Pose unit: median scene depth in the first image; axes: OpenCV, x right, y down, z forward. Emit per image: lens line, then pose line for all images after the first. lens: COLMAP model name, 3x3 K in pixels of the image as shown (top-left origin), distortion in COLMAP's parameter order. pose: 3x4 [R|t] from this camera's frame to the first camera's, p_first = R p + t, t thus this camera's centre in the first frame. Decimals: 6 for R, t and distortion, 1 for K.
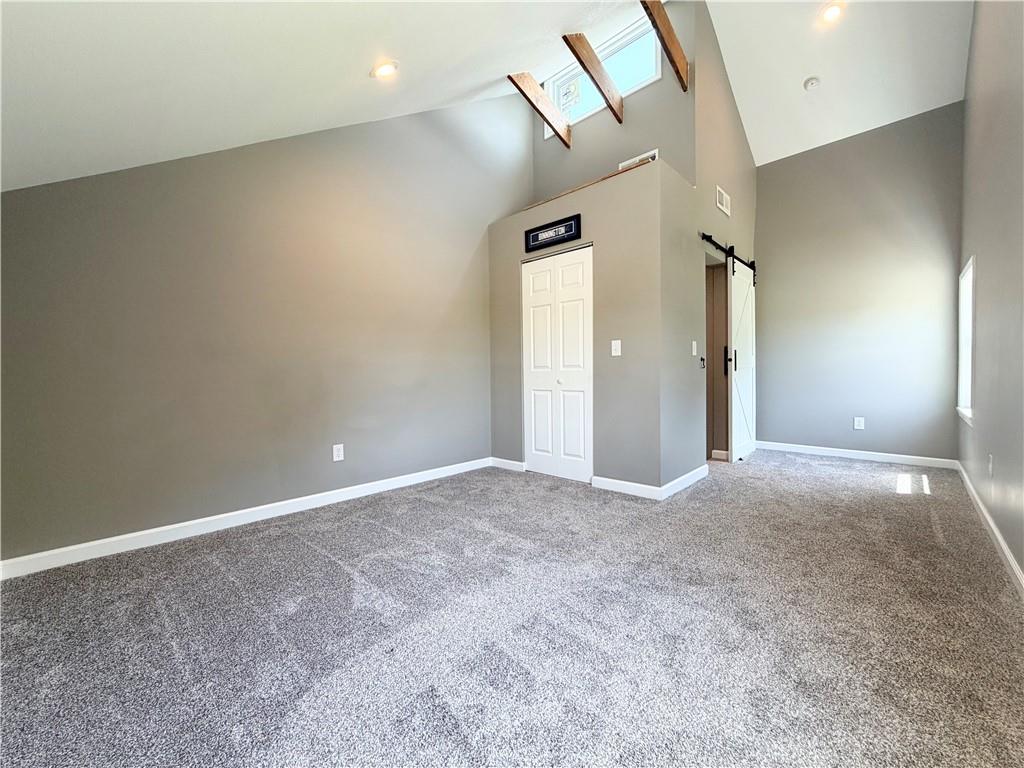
lens RADIAL K [[407.6, 0, 512.8], [0, 407.6, 387.4], [0, 0, 1]] dist [-0.000724, 0.000236]
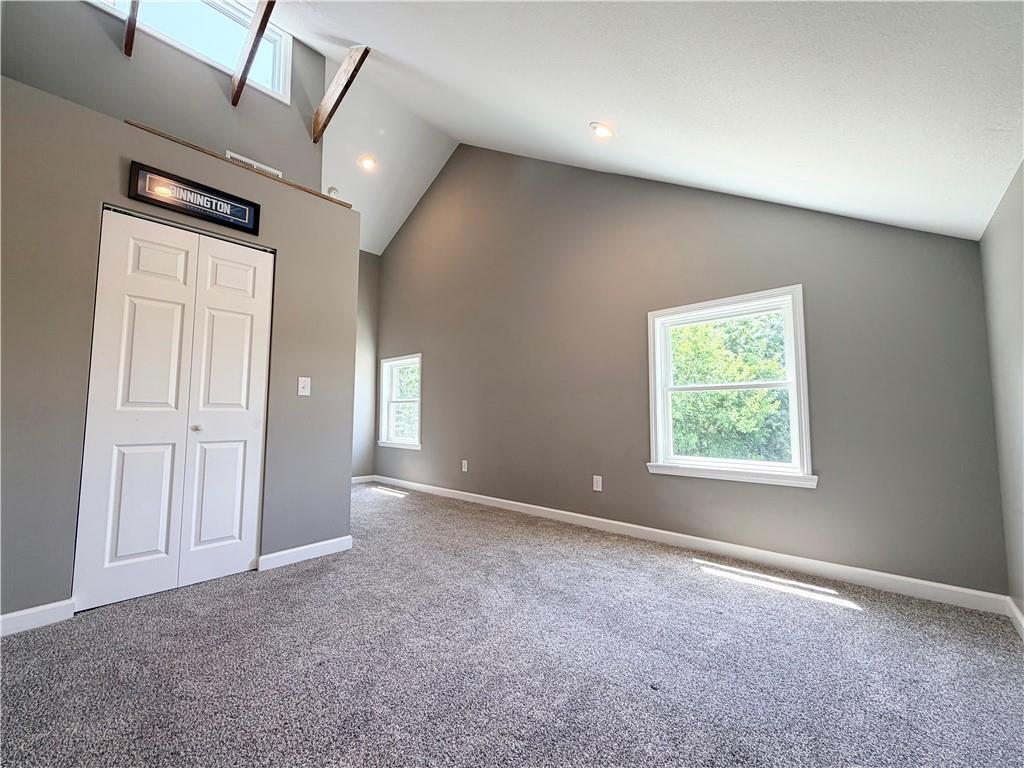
lens RADIAL K [[407.6, 0, 512.4], [0, 407.6, 382.9], [0, 0, 1]] dist [-0.000724, 0.000236]
pose [[-0.010371, 0.093301, 0.995584, -0.562893], [0.034172, 0.995089, -0.092899, -0.008684], [-0.999362, 0.033058, -0.013509, 0.545121]]
